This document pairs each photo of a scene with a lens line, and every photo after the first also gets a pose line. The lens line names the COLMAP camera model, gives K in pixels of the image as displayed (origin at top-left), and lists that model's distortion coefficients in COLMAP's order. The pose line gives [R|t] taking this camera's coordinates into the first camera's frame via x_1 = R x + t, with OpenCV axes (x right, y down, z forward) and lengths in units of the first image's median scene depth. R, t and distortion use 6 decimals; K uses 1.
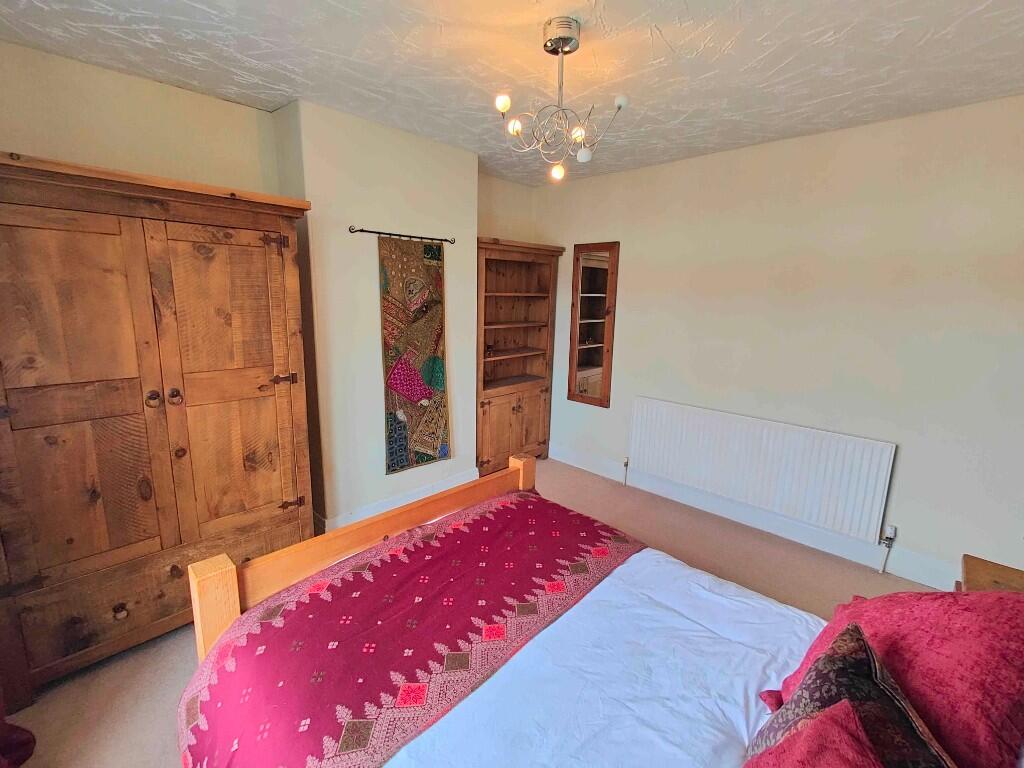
lens RADIAL K [[451.4, 0, 512.1], [0, 451.4, 379.1], [0, 0, 1]] dist [0.013511, 0.000366]
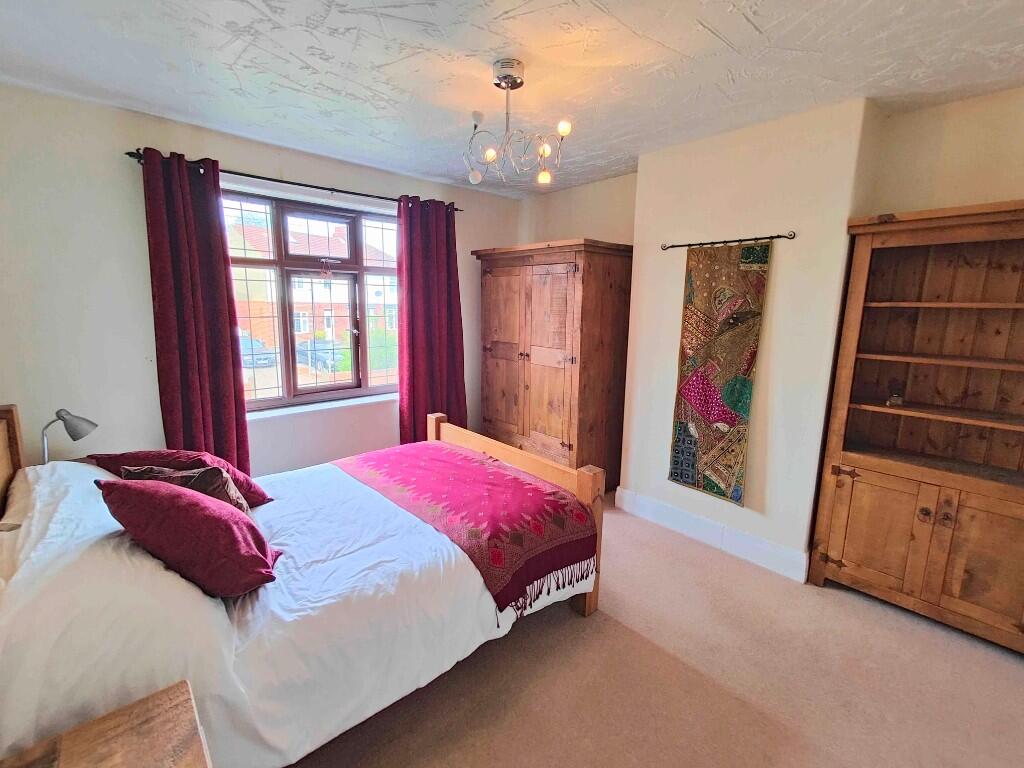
lens RADIAL K [[451.4, 0, 512.1], [0, 451.4, 379.1], [0, 0, 1]] dist [0.013511, 0.000366]
pose [[-0.054258, 0.146025, -0.987792, 0.722119], [-0.206318, 0.966262, 0.154175, -0.093964], [0.976979, 0.212165, -0.022300, 0.629562]]
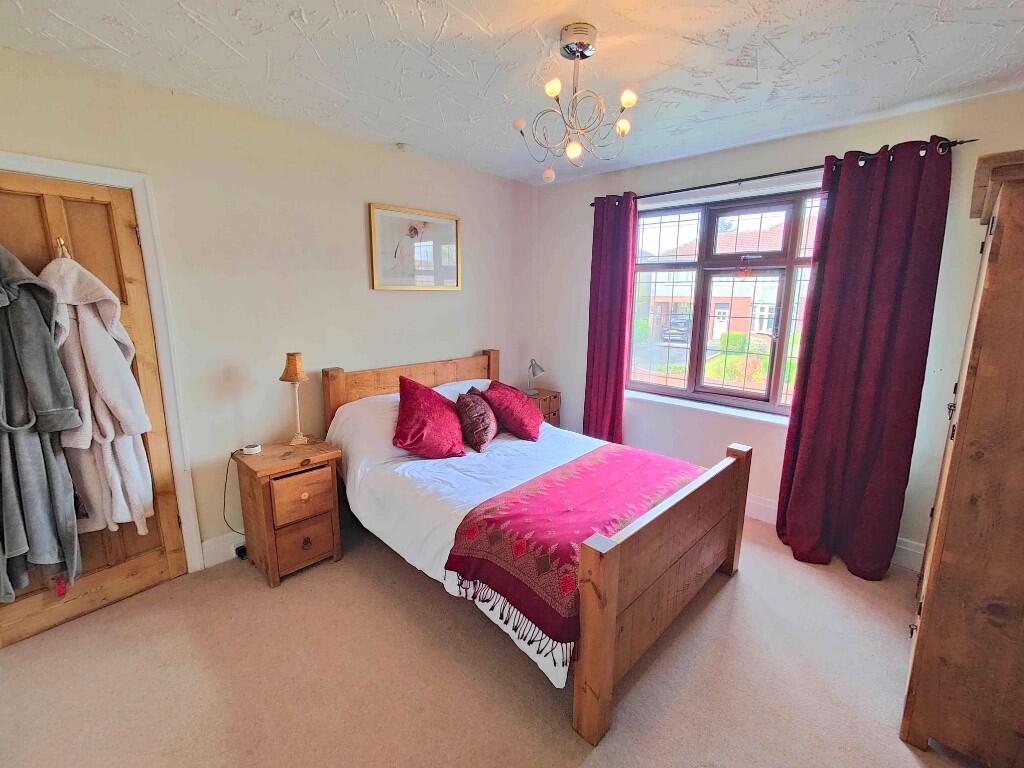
lens RADIAL K [[451.4, 0, 512.1], [0, 451.4, 379.1], [0, 0, 1]] dist [0.013511, 0.000366]
pose [[-0.999528, -0.023181, -0.020168, 0.133115], [-0.029053, 0.926690, 0.374701, -0.227570], [0.010004, 0.375110, -0.926926, 1.170495]]
